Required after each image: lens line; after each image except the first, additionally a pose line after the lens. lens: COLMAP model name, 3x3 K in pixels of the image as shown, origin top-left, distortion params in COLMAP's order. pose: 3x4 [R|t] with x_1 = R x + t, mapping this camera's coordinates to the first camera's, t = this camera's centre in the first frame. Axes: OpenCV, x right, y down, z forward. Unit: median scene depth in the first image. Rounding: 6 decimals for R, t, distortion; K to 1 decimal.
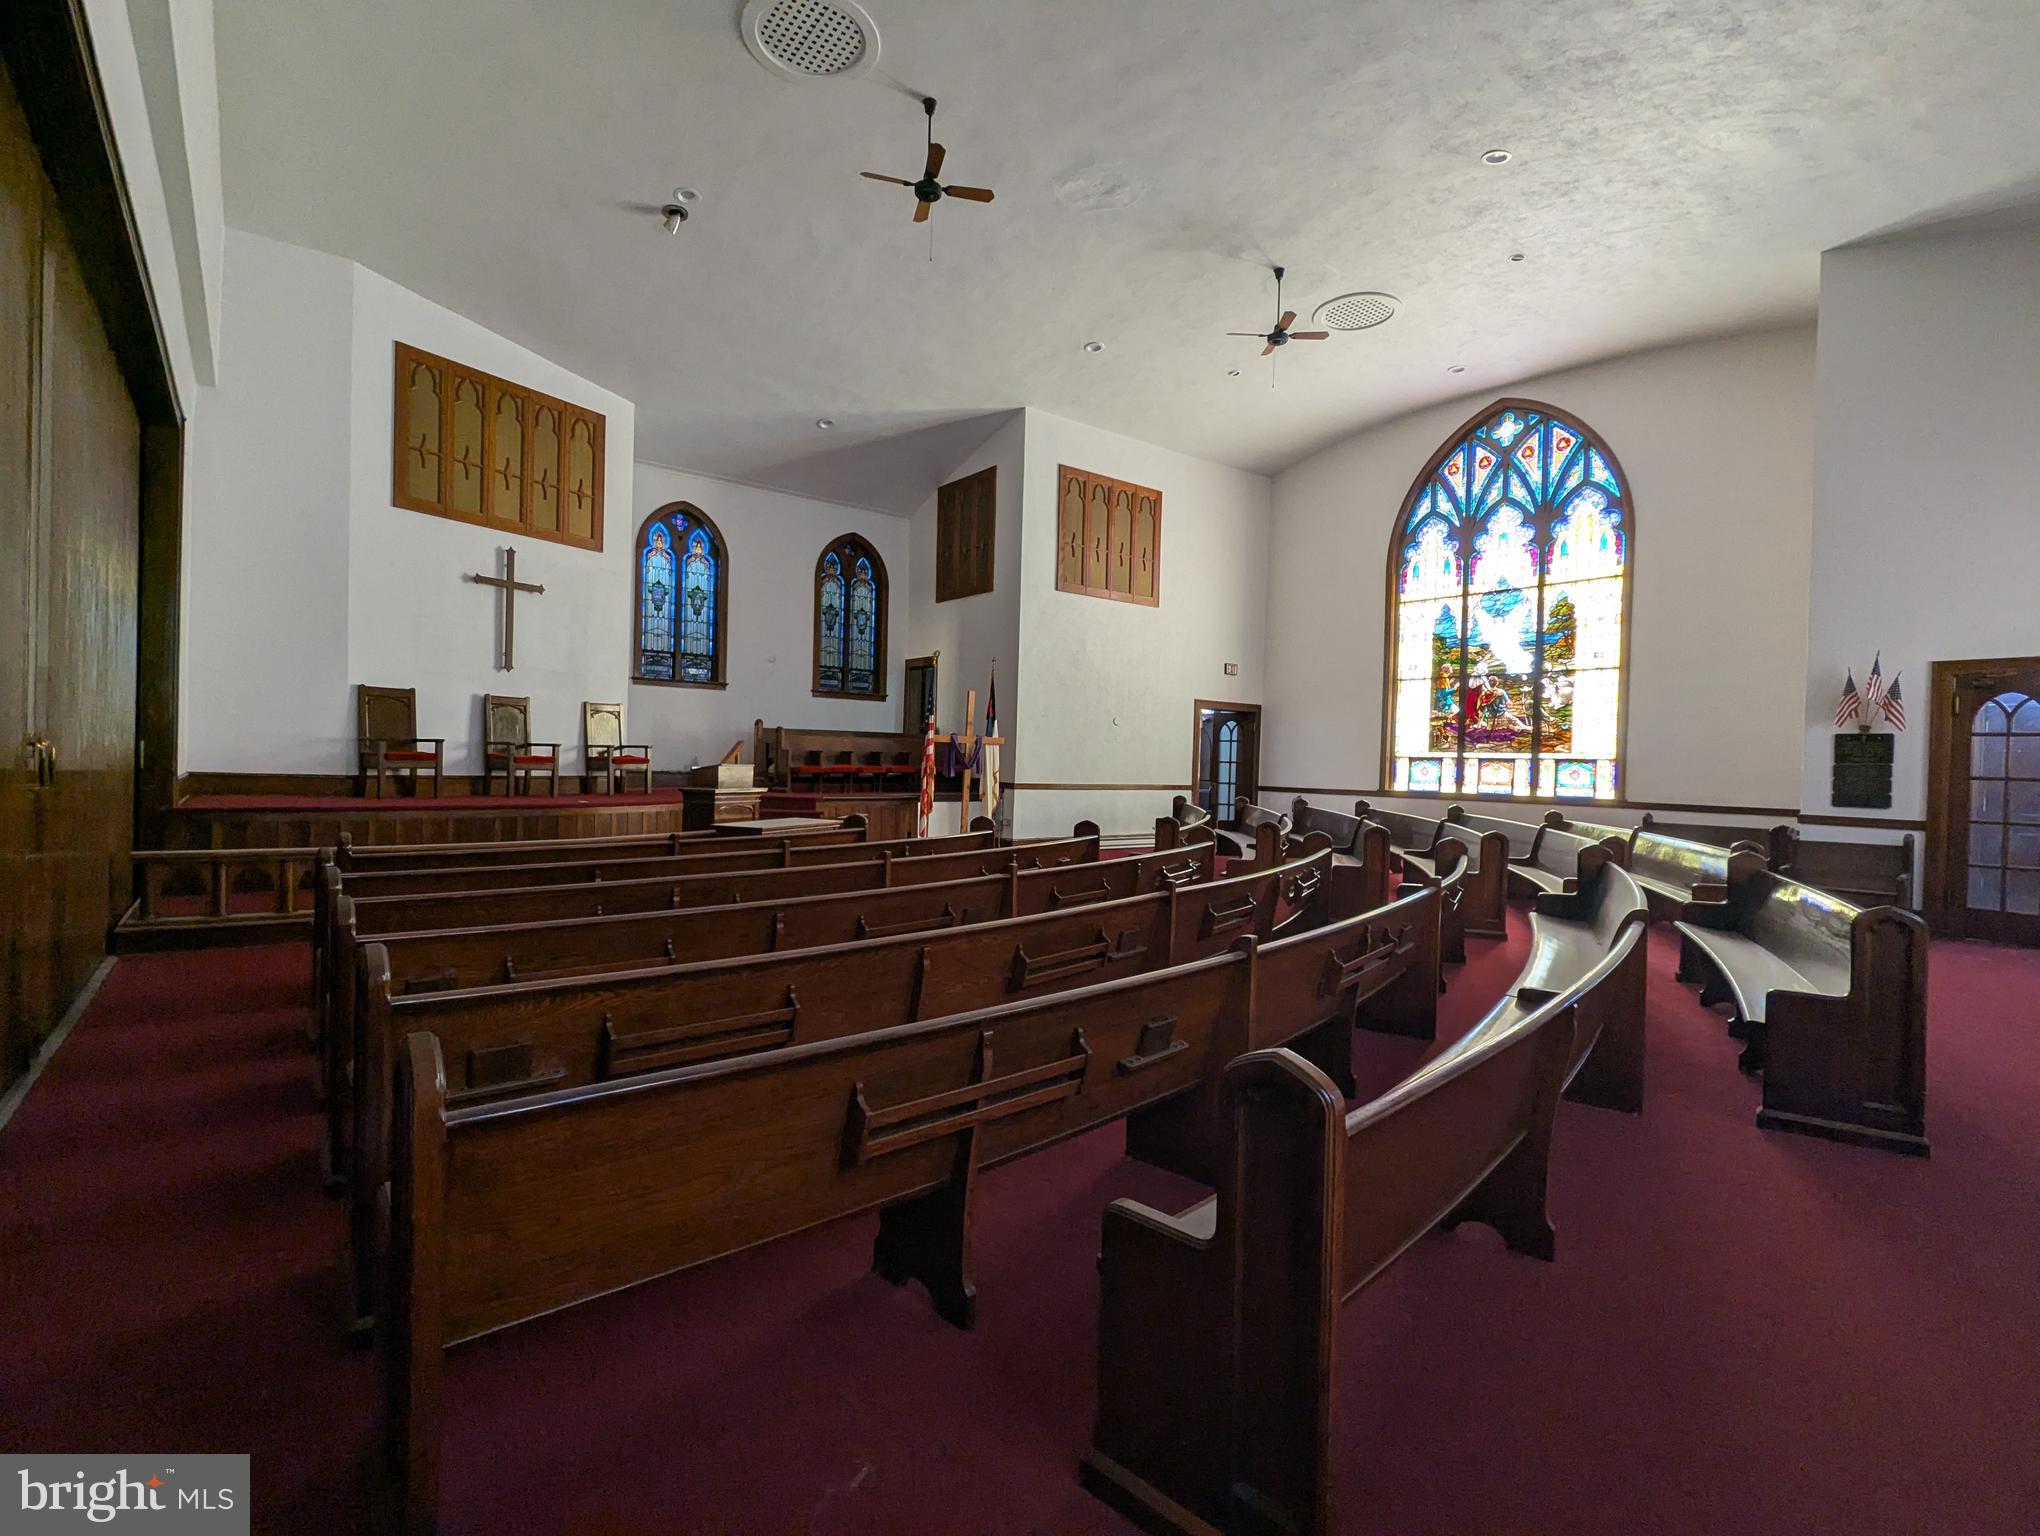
lens RADIAL K [[960.8, 0, 1007.5], [0, 960.8, 768.0], [0, 0, 1]] dist [-0.000921, -0.000803]
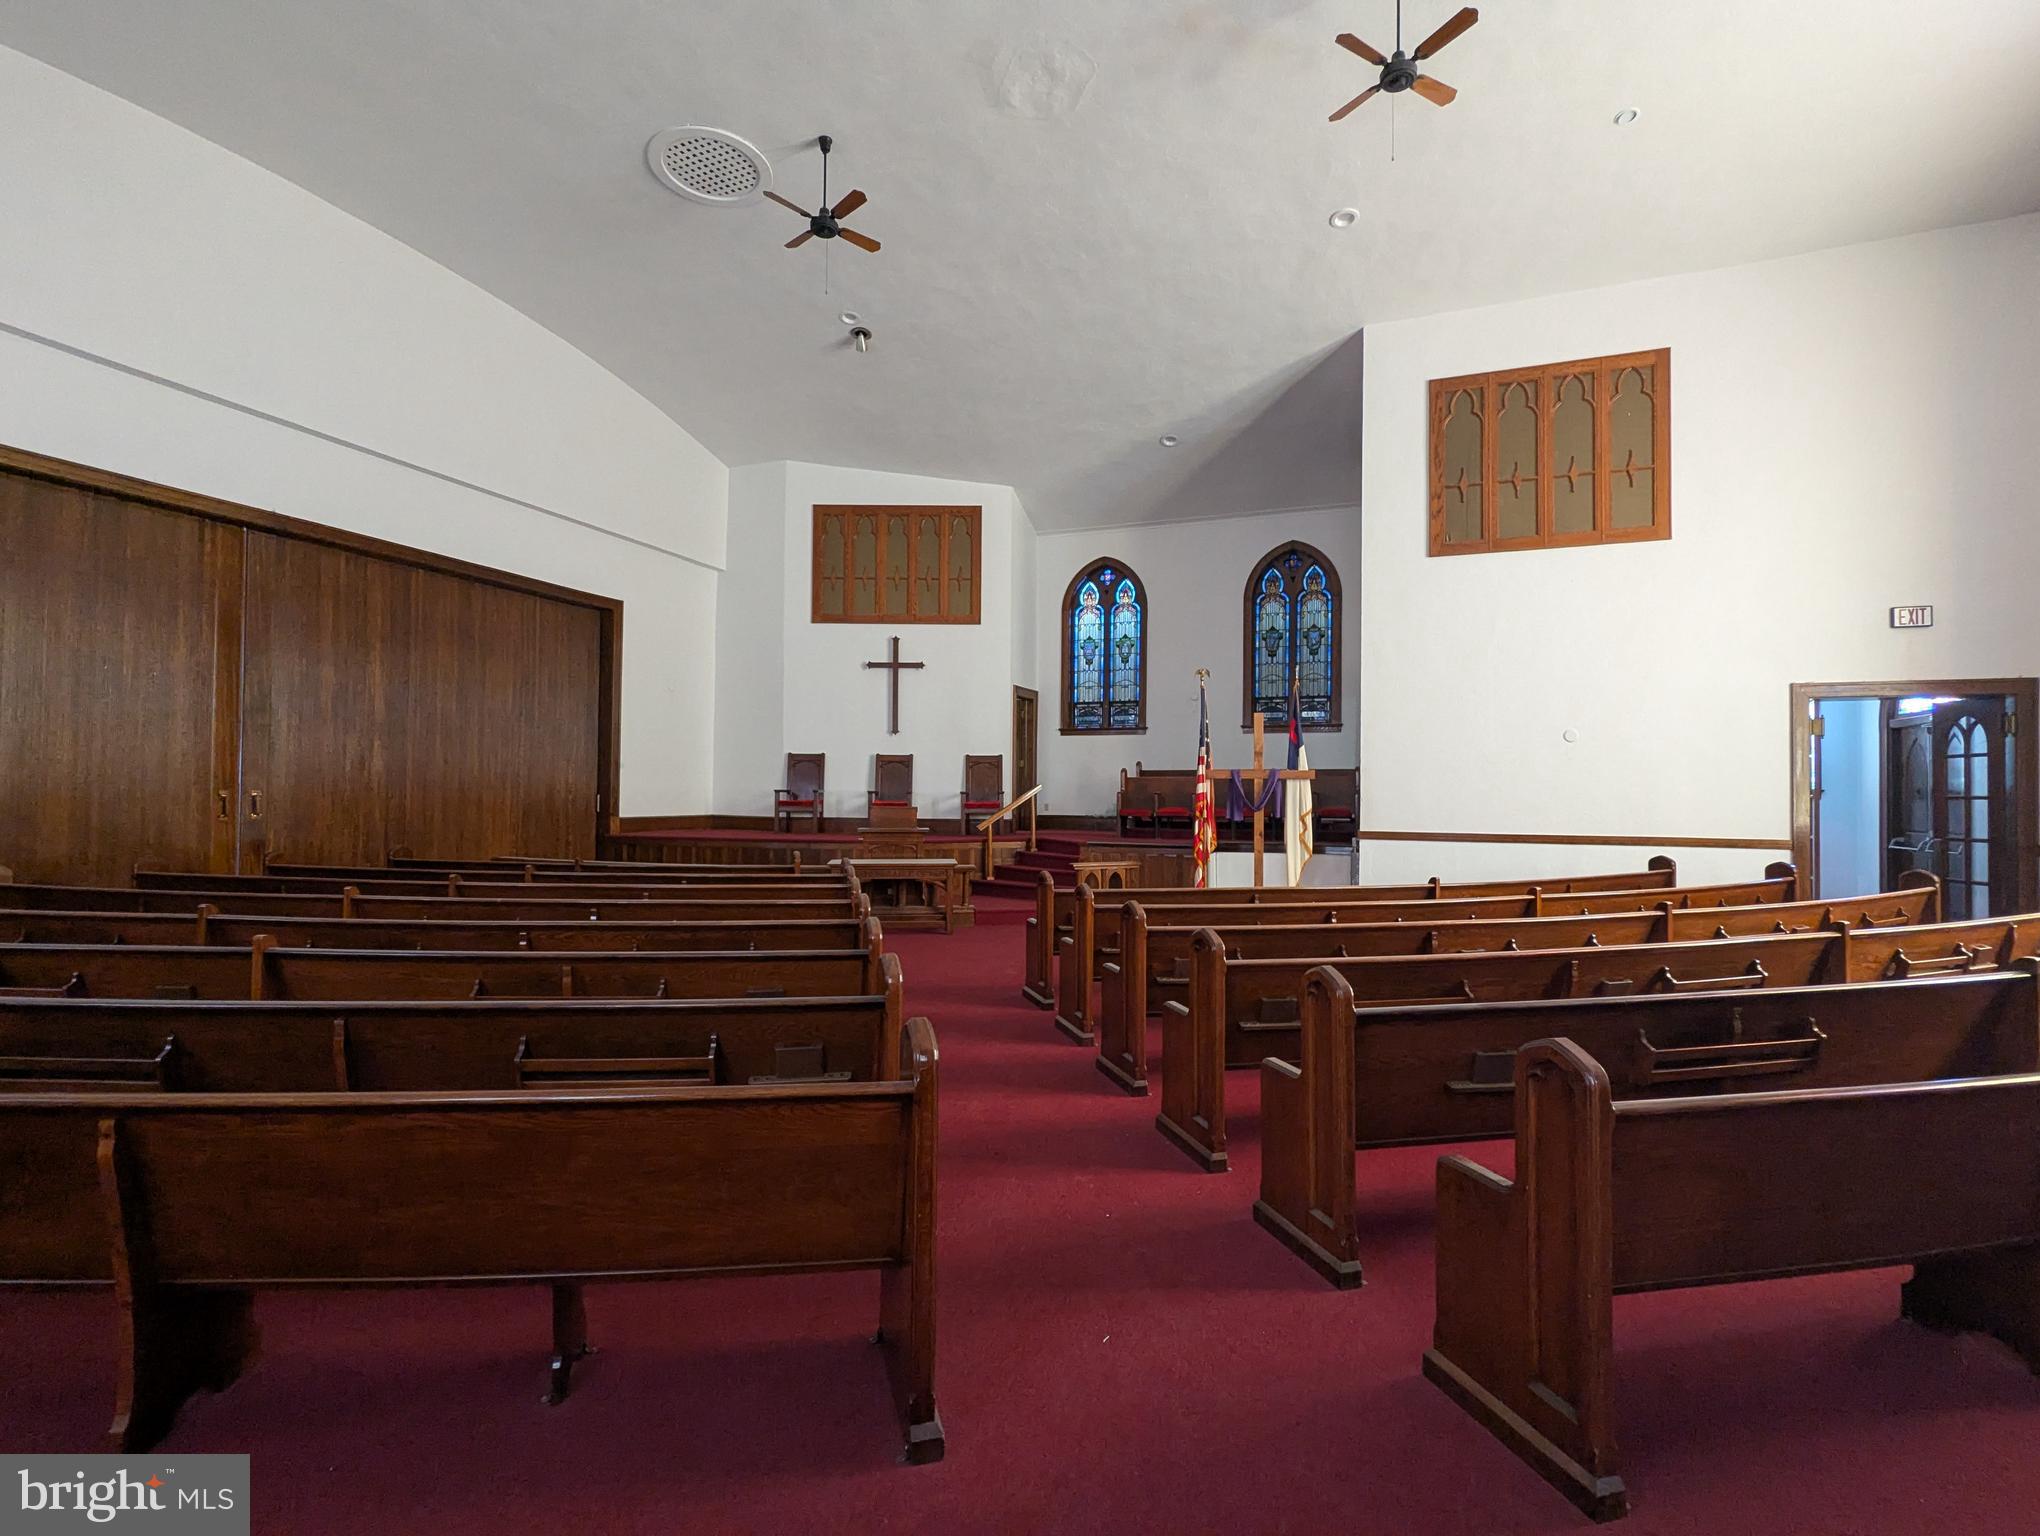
lens RADIAL K [[960.8, 0, 1007.5], [0, 960.8, 768.0], [0, 0, 1]] dist [-0.000921, -0.000803]
pose [[0.522419, -0.046817, -0.851403, 0.489960], [-0.001929, 0.998424, -0.056085, 0.009584], [0.852687, 0.030942, 0.521505, 0.380048]]
